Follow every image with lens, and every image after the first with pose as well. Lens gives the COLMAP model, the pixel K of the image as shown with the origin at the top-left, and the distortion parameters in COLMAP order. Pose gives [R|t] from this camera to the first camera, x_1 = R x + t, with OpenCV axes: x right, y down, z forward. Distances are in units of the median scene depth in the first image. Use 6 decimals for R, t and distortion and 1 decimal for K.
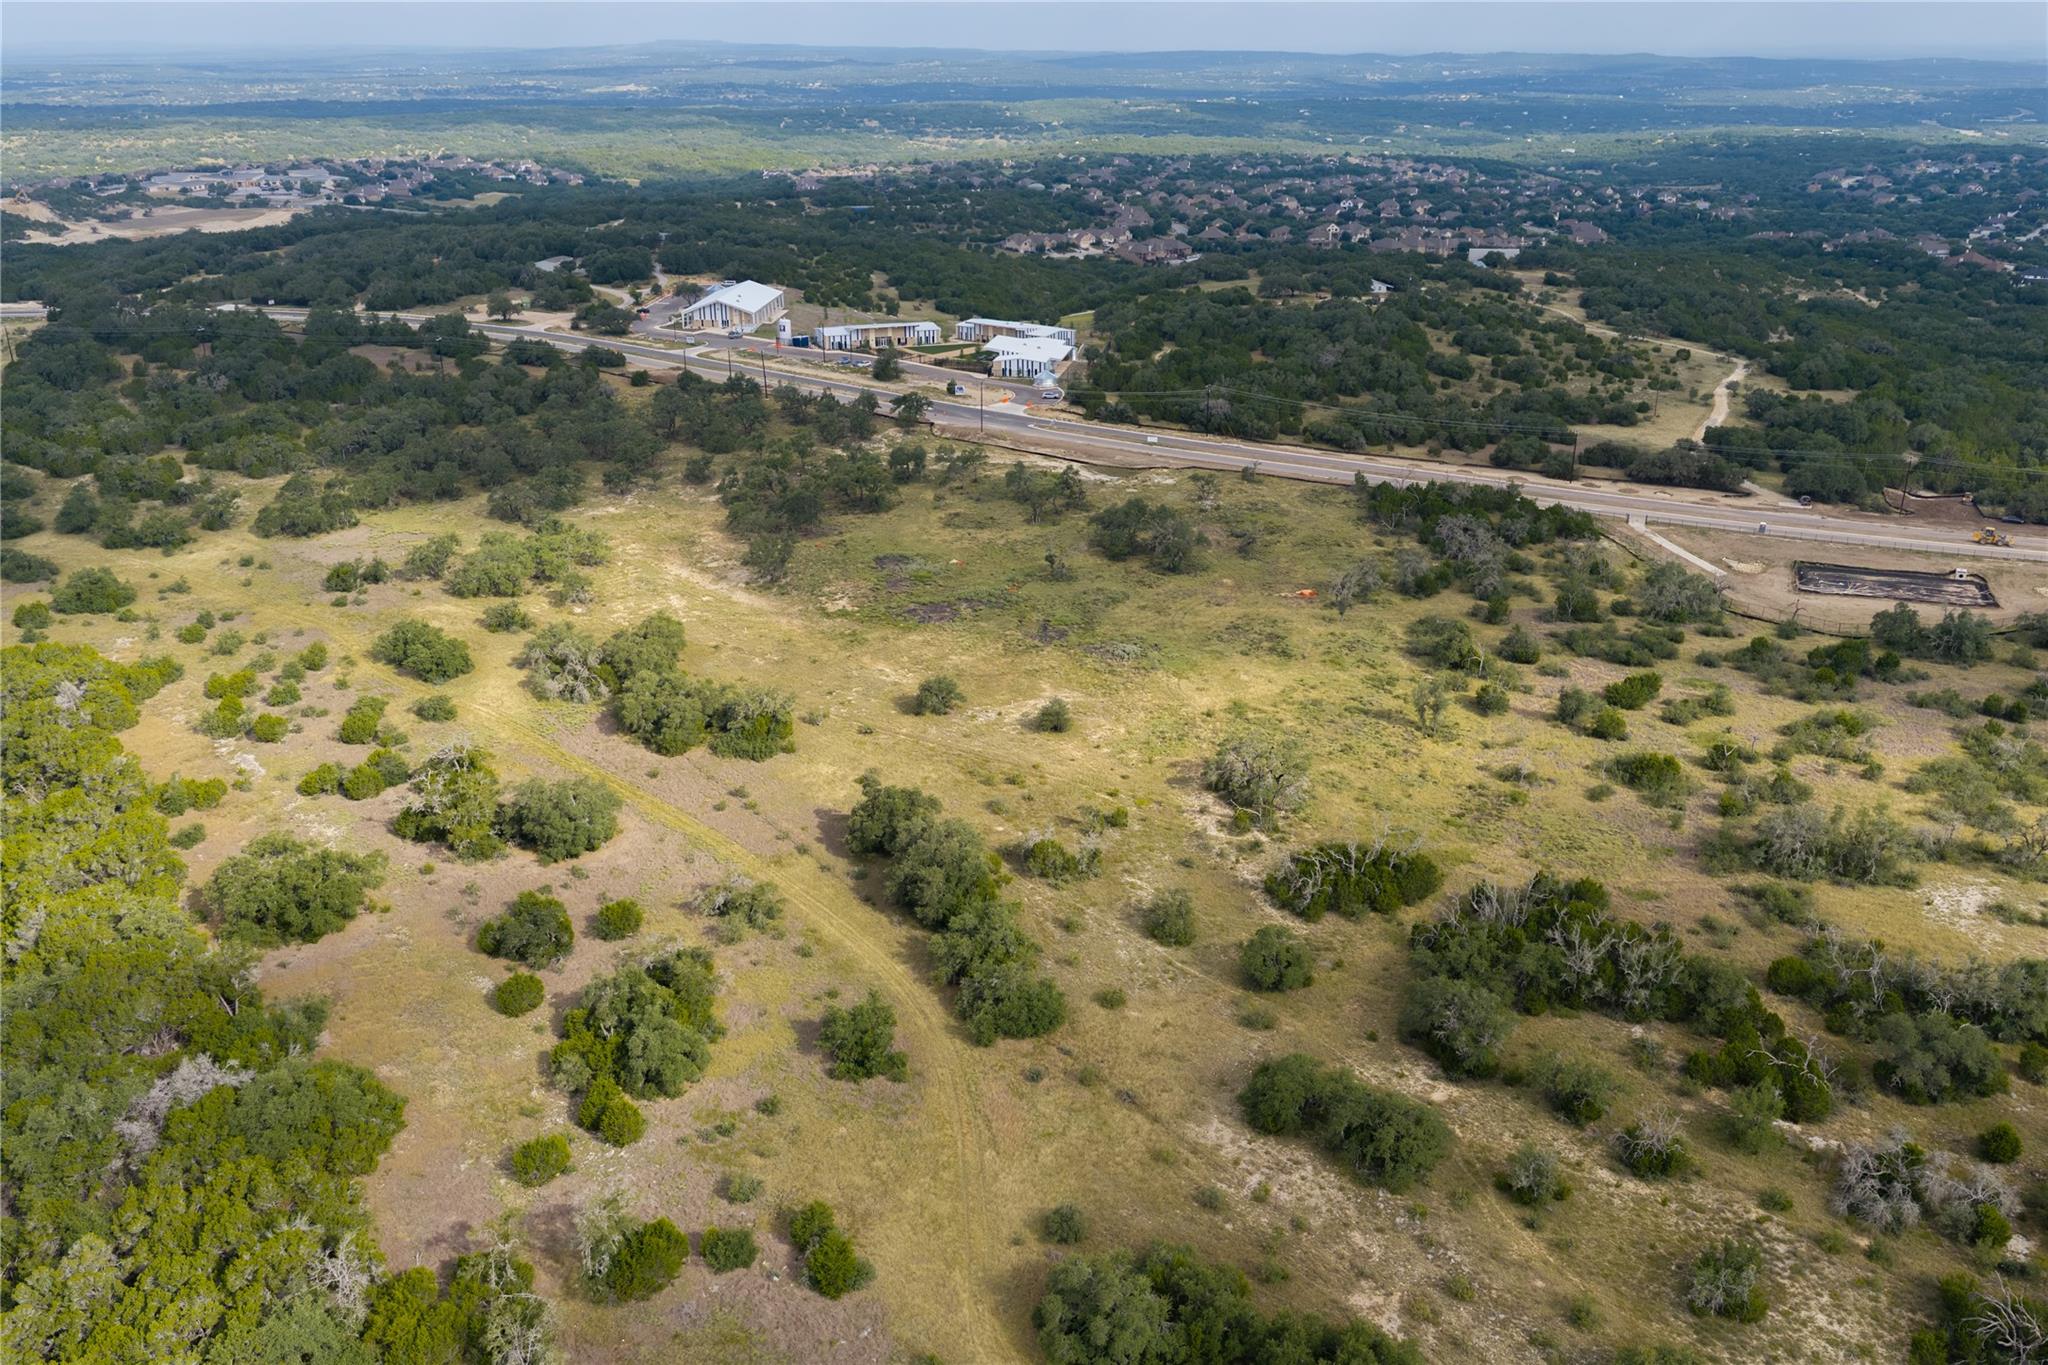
lens RADIAL K [[1698.1, 0, 1024.0], [0, 1698.1, 682.5], [0, 0, 1]] dist [0.015617, -0.022871]
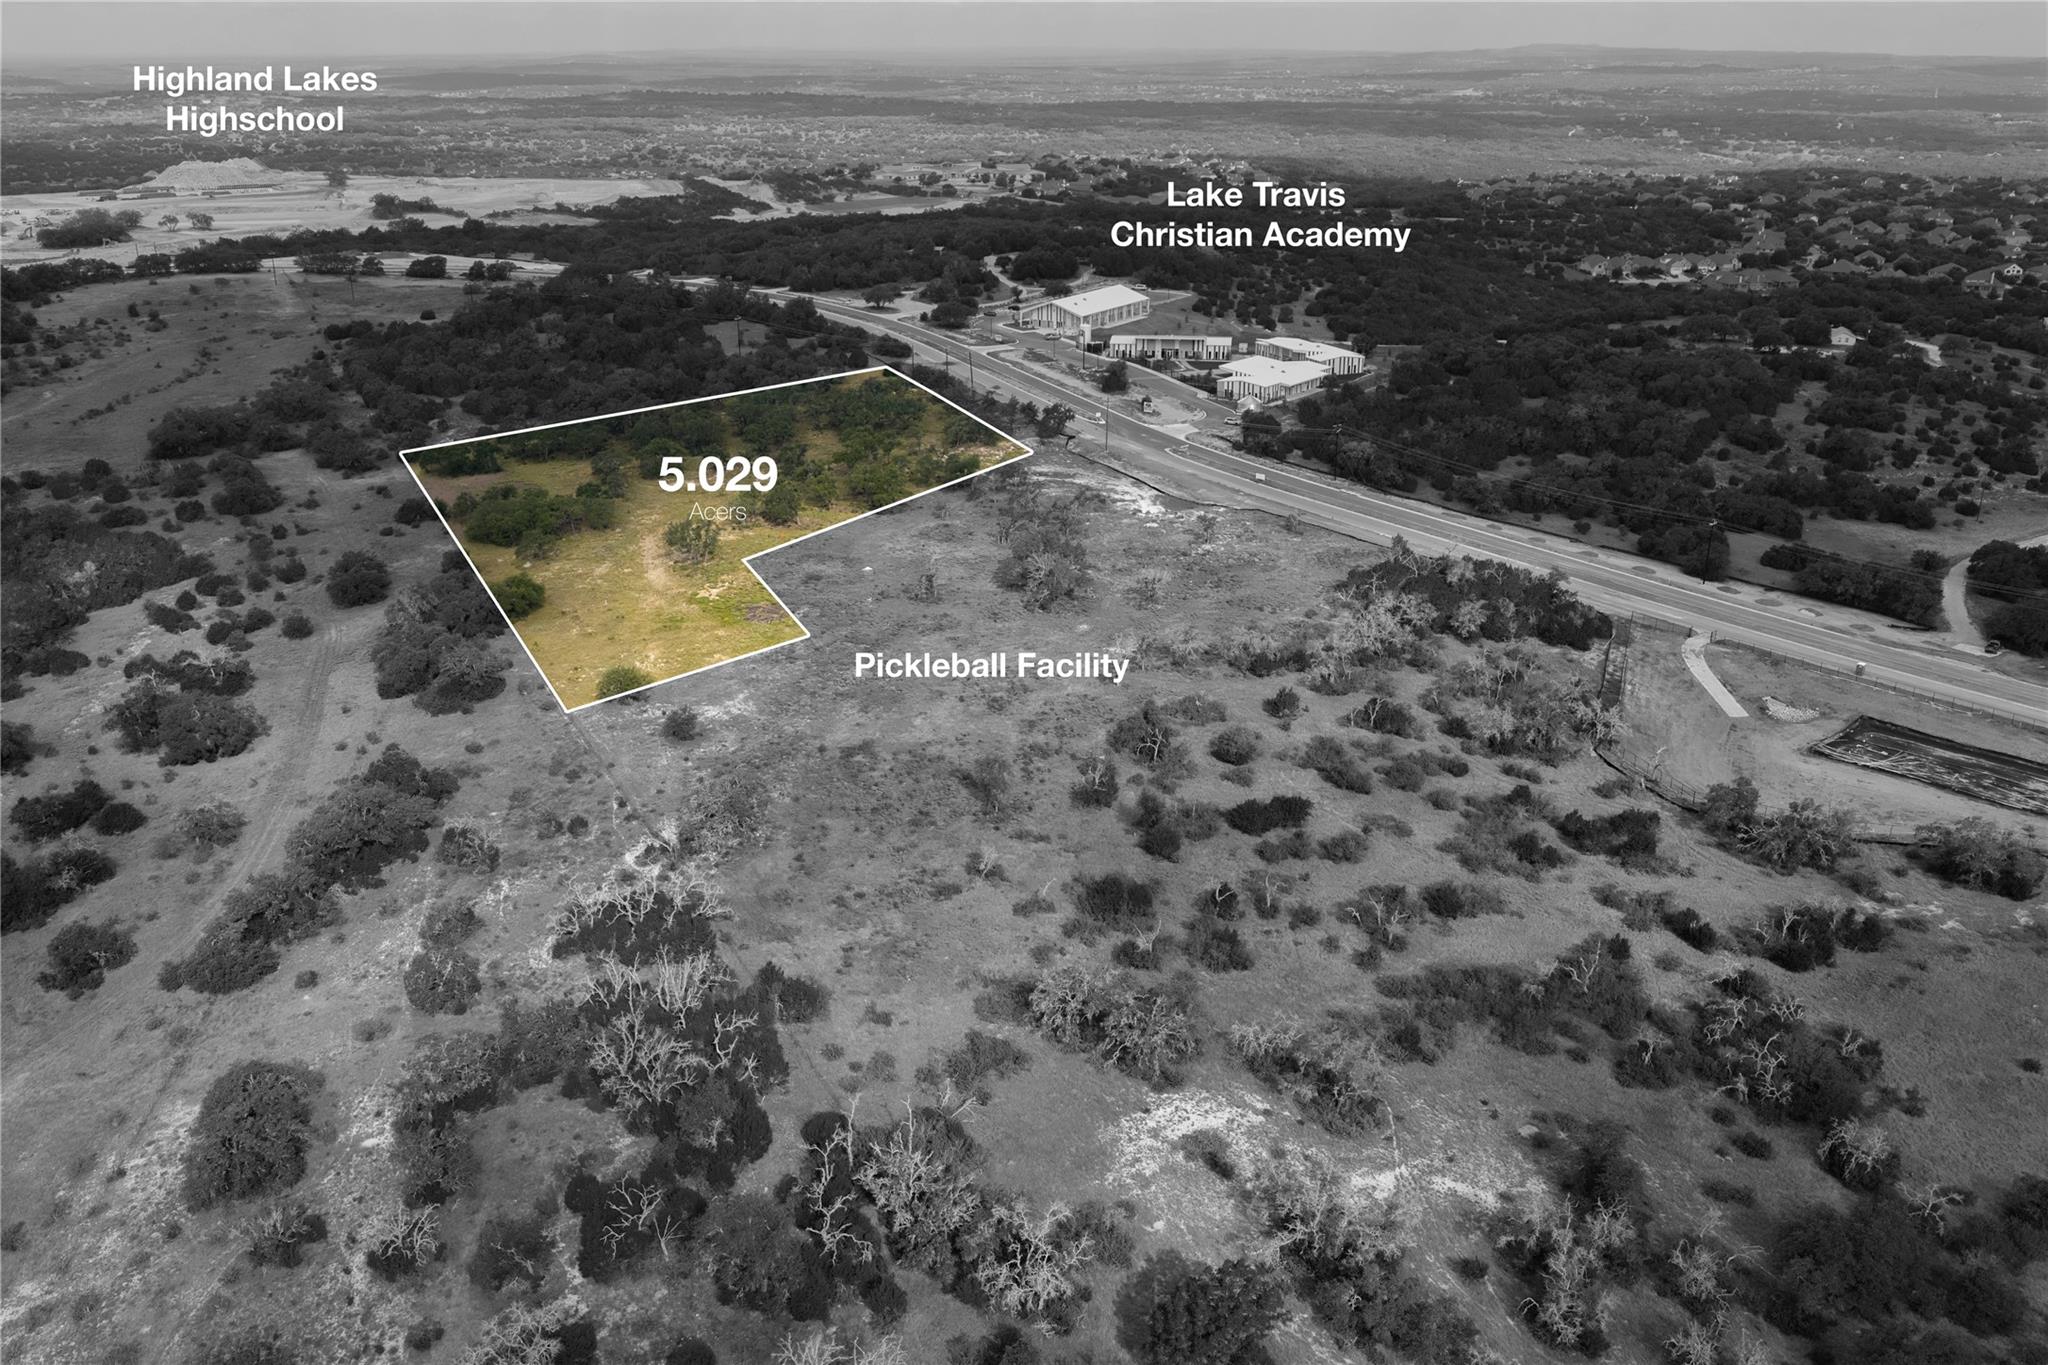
lens RADIAL K [[1698.1, 0, 1024.0], [0, 1698.1, 682.5], [0, 0, 1]] dist [0.015617, -0.022871]
pose [[0.888251, 0.161865, -0.429896, 0.411880], [-0.162818, 0.986040, 0.034851, -0.047282], [0.429536, 0.039038, 0.902206, 0.120131]]
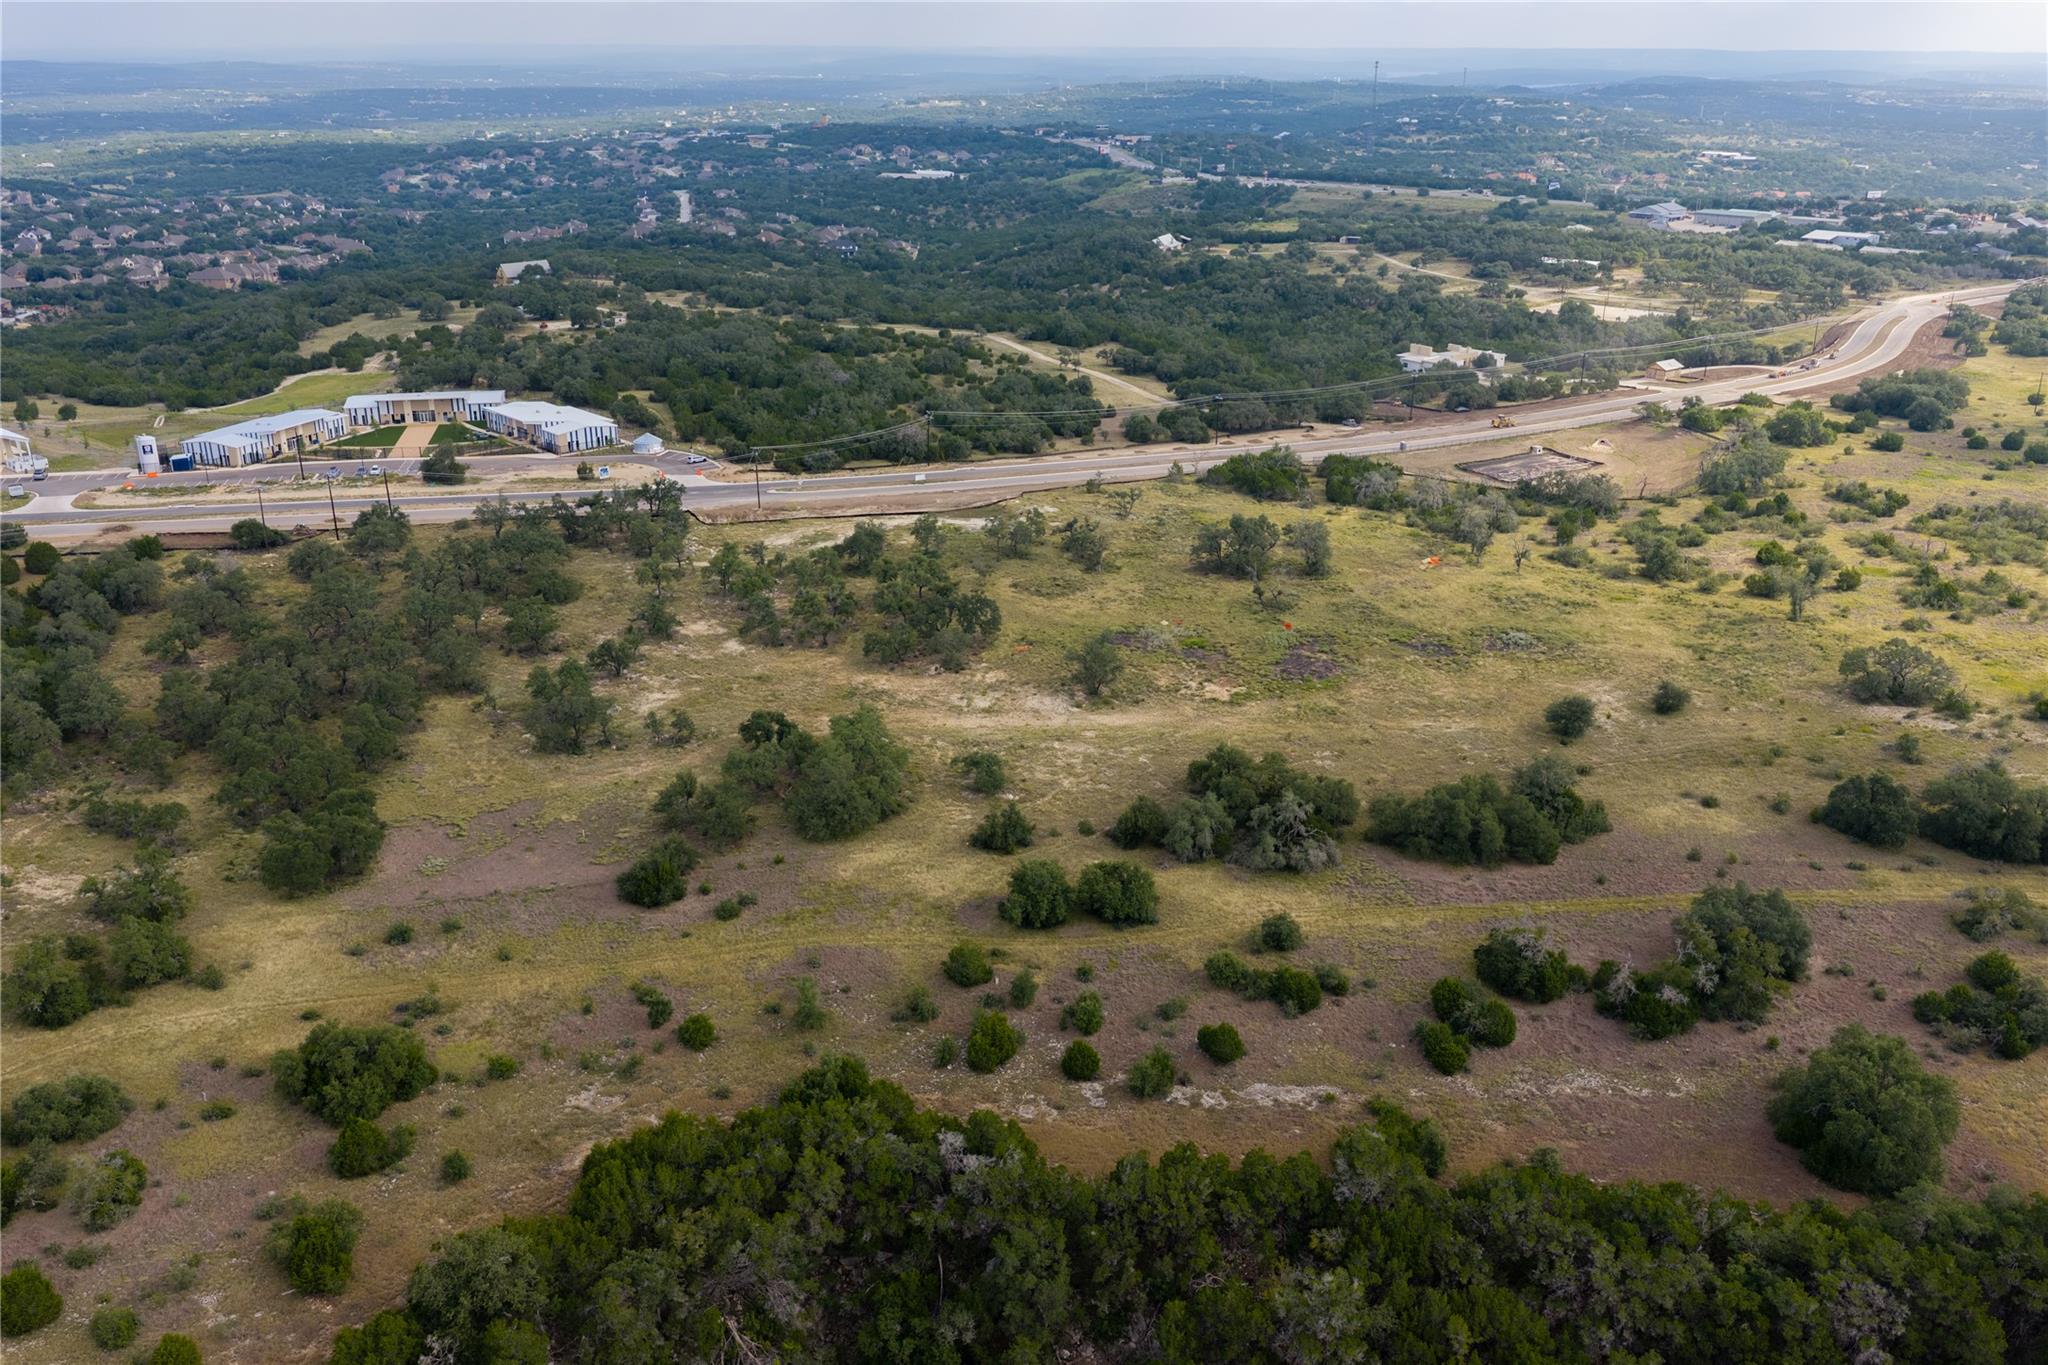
lens RADIAL K [[1698.1, 0, 1024.0], [0, 1698.1, 682.5], [0, 0, 1]] dist [0.015617, -0.022871]
pose [[0.620062, -0.271667, 0.736016, -0.641281], [0.273387, 0.954153, 0.121866, -0.146255], [-0.735379, 0.125653, 0.665904, 0.400379]]
